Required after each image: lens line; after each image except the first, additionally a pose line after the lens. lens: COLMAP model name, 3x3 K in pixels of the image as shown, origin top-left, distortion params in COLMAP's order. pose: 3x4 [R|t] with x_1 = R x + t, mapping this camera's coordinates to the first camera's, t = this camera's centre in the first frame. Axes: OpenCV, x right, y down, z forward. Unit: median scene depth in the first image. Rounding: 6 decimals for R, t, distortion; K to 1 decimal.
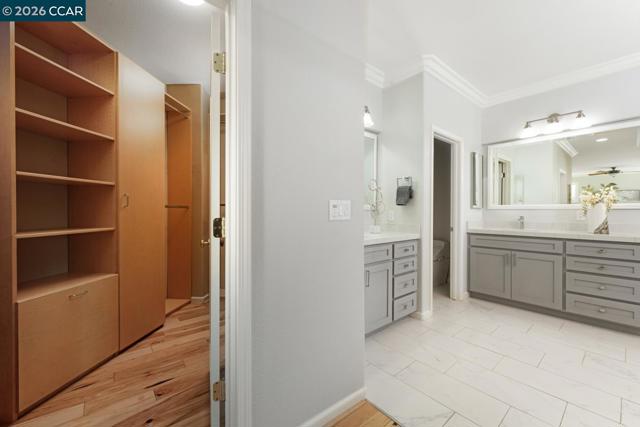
lens RADIAL K [[253.7, 0, 338.9], [0, 253.7, 212.5], [0, 0, 1]] dist [-0.000128, 0.000075]
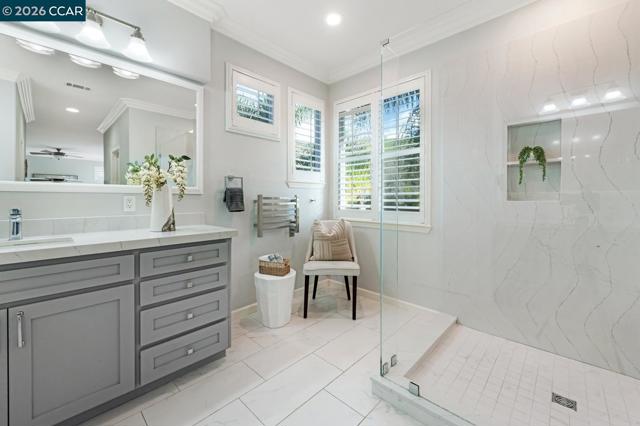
lens RADIAL K [[270.9, 0, 311.0], [0, 270.9, 199.4], [0, 0, 1]] dist [0.000087, 0.000005]
pose [[-0.052268, -0.006711, 0.998611, 0.308801], [0.004583, 0.999965, 0.006960, -0.002316], [-0.998623, 0.004940, -0.052236, 0.659722]]
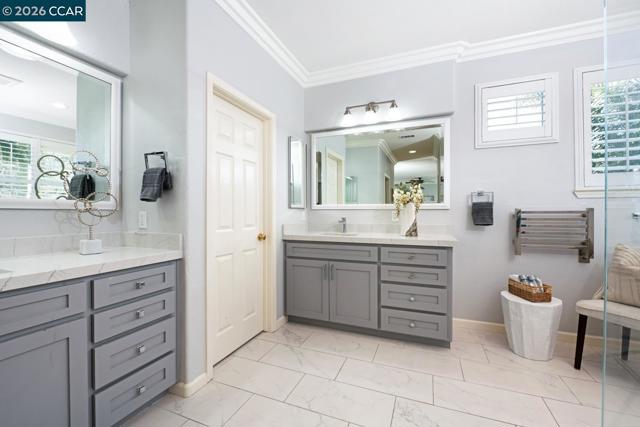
lens RADIAL K [[253.7, 0, 321.9], [0, 253.7, 211.4], [0, 0, 1]] dist [-0.000128, 0.000075]
pose [[0.897582, -0.000839, 0.440846, 0.338148], [0.003818, 0.999975, -0.005871, -0.001413], [-0.440831, 0.006953, 0.897563, 0.317659]]
